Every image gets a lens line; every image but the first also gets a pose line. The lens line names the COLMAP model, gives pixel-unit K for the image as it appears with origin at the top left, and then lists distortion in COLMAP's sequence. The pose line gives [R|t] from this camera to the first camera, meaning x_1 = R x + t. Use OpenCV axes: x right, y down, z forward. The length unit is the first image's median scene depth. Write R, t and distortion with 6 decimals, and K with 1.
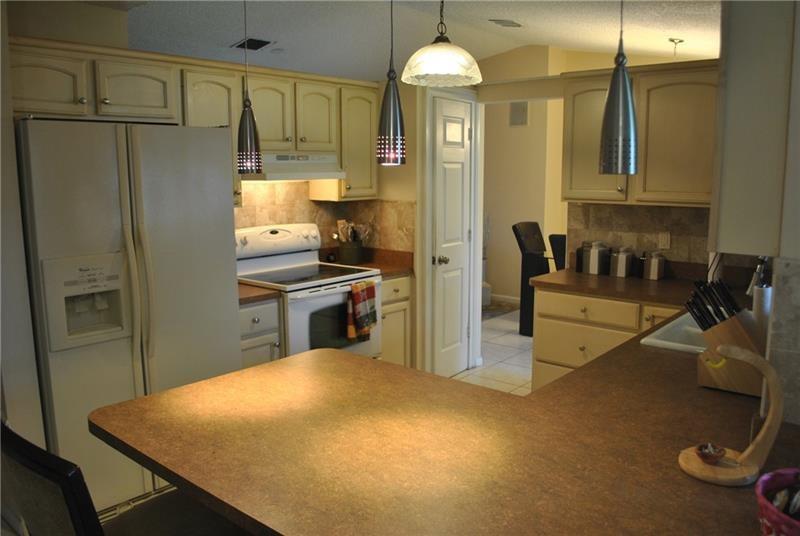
lens RADIAL K [[634.1, 0, 405.3], [0, 634.1, 266.2], [0, 0, 1]] dist [-0.085068, 0.013915]
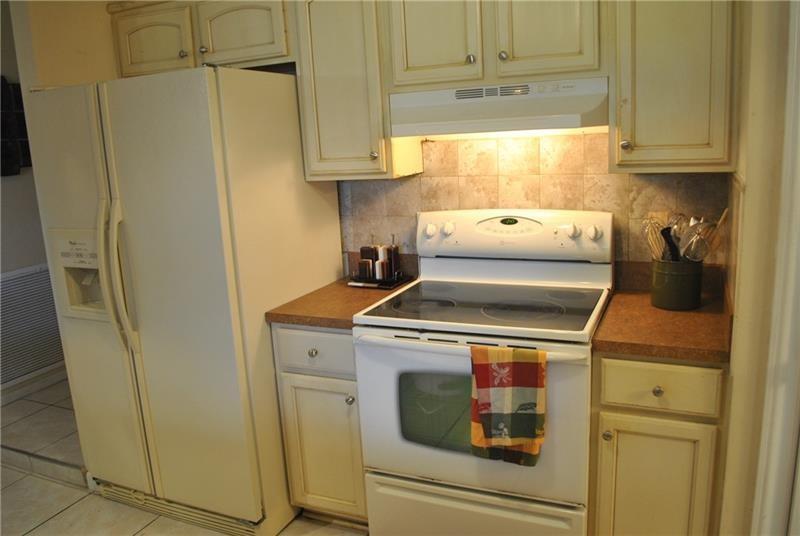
lens RADIAL K [[634.1, 0, 401.0], [0, 634.1, 265.0], [0, 0, 1]] dist [-0.085068, 0.013915]
pose [[0.274384, 0.183731, -0.943905, 0.334525], [-0.092521, 0.982068, 0.164265, -0.102765], [0.957159, 0.042259, 0.286463, 0.746051]]
